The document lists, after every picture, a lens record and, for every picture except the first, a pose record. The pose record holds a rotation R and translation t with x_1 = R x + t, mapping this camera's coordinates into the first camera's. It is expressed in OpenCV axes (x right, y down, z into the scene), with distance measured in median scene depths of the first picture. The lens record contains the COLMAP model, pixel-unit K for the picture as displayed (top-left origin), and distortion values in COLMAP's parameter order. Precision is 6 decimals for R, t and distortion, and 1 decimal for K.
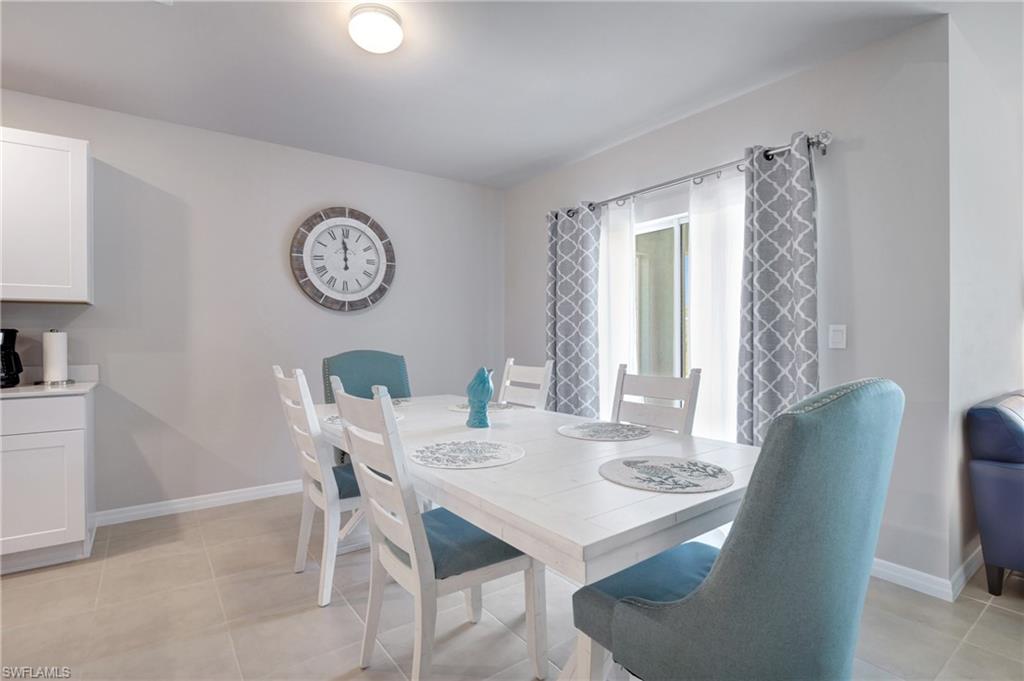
lens RADIAL K [[494.1, 0, 506.9], [0, 494.1, 340.7], [0, 0, 1]] dist [-0.013517, -0.001136]
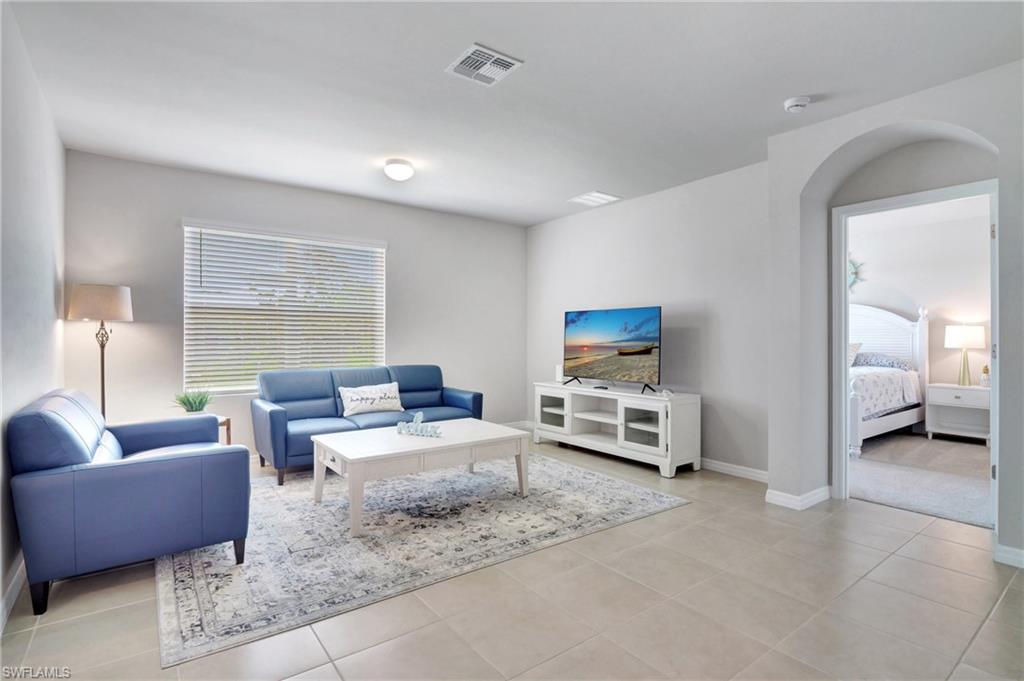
lens RADIAL K [[494.1, 0, 506.3], [0, 494.1, 337.4], [0, 0, 1]] dist [-0.013517, -0.001136]
pose [[-0.009216, 0.002323, 0.999955, 0.040809], [0.006222, 0.999978, -0.002266, 0.001377], [-0.999938, 0.006201, -0.009231, 0.066978]]
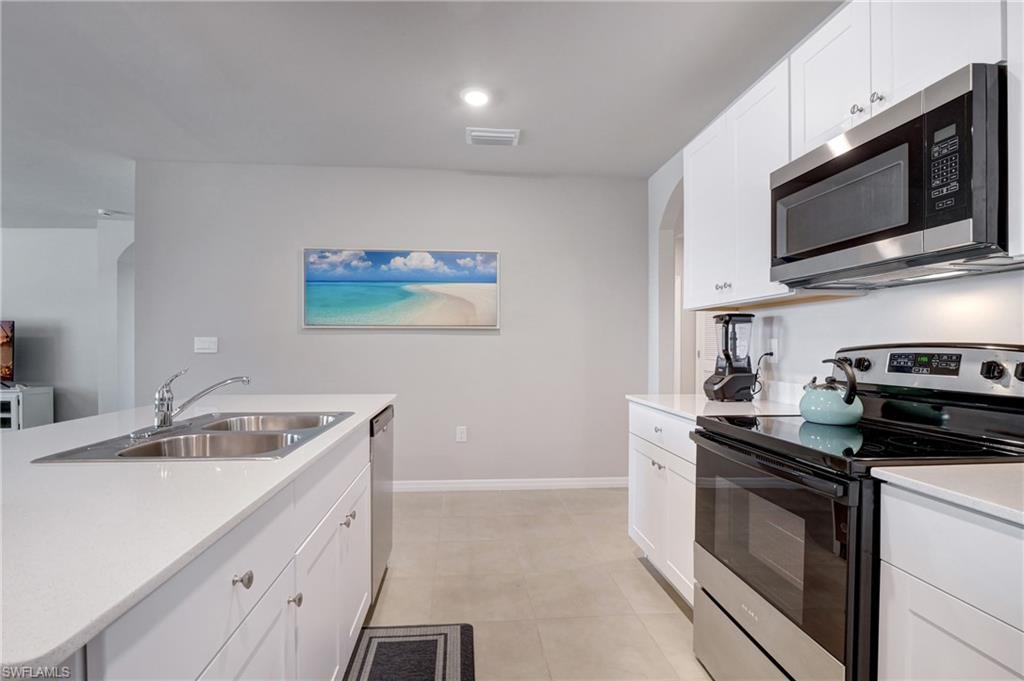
lens RADIAL K [[494.1, 0, 514.3], [0, 494.1, 345.5], [0, 0, 1]] dist [-0.013517, -0.001136]
pose [[-0.866183, 0.000792, 0.499726, -0.893938], [0.006476, 0.999933, 0.009639, -0.001915], [-0.499684, 0.011585, -0.866130, 0.220775]]
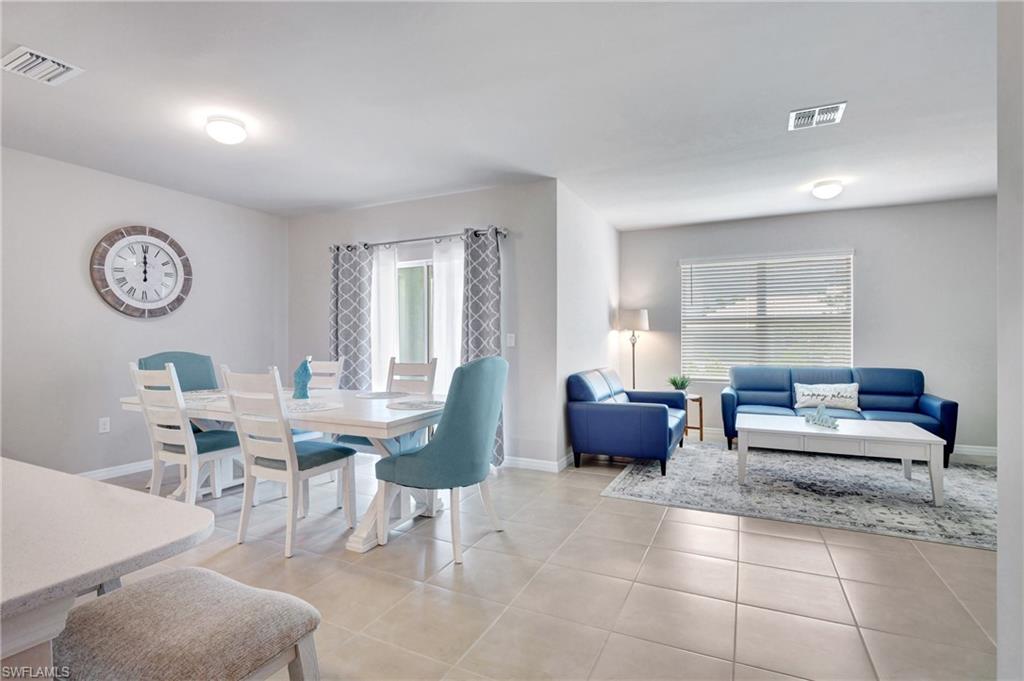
lens RADIAL K [[494.1, 0, 508.4], [0, 494.1, 339.8], [0, 0, 1]] dist [-0.013517, -0.001136]
pose [[0.881474, 0.000111, 0.472233, -0.131942], [0.004419, 0.999954, -0.008483, 0.003856], [-0.472212, 0.009565, 0.881433, -0.409791]]
